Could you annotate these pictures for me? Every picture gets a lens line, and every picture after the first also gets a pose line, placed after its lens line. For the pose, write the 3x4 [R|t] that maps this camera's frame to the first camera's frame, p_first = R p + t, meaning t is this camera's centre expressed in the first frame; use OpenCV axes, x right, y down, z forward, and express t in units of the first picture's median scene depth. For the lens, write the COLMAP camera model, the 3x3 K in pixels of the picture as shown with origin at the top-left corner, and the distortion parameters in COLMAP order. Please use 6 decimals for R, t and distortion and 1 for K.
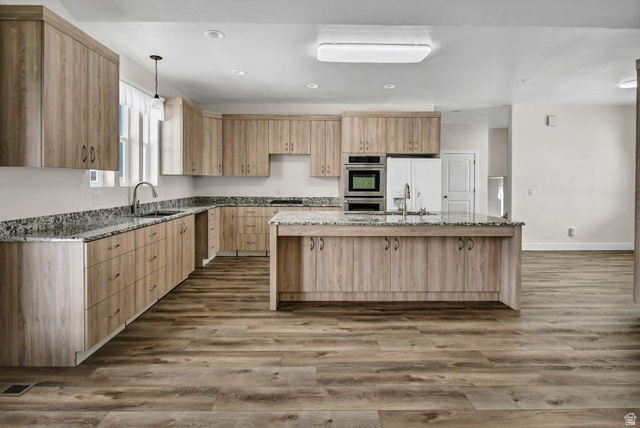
lens RADIAL K [[337.4, 0, 327.4], [0, 337.4, 187.3], [0, 0, 1]] dist [0.002314, 0.000211]
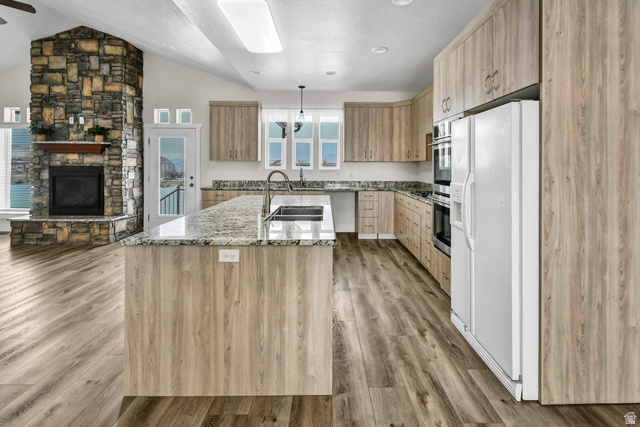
lens RADIAL K [[343.0, 0, 364.1], [0, 343.0, 164.3], [0, 0, 1]] dist [0.003065, -0.001738]
pose [[-0.041566, -0.008699, -0.999098, 0.819283], [-0.021485, 0.999739, -0.007811, -0.015992], [0.998905, 0.021141, -0.041742, 1.055338]]
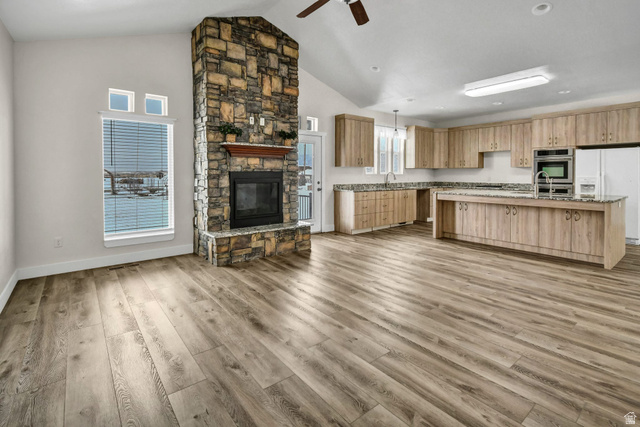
lens RADIAL K [[331.8, 0, 330.0], [0, 331.8, 180.0], [0, 0, 1]] dist [0.003808, 0.000101]
pose [[0.620287, 0.007413, -0.784340, 0.635534], [-0.007990, 0.999963, 0.003132, 0.022713], [0.784335, 0.004325, 0.620323, -0.426331]]
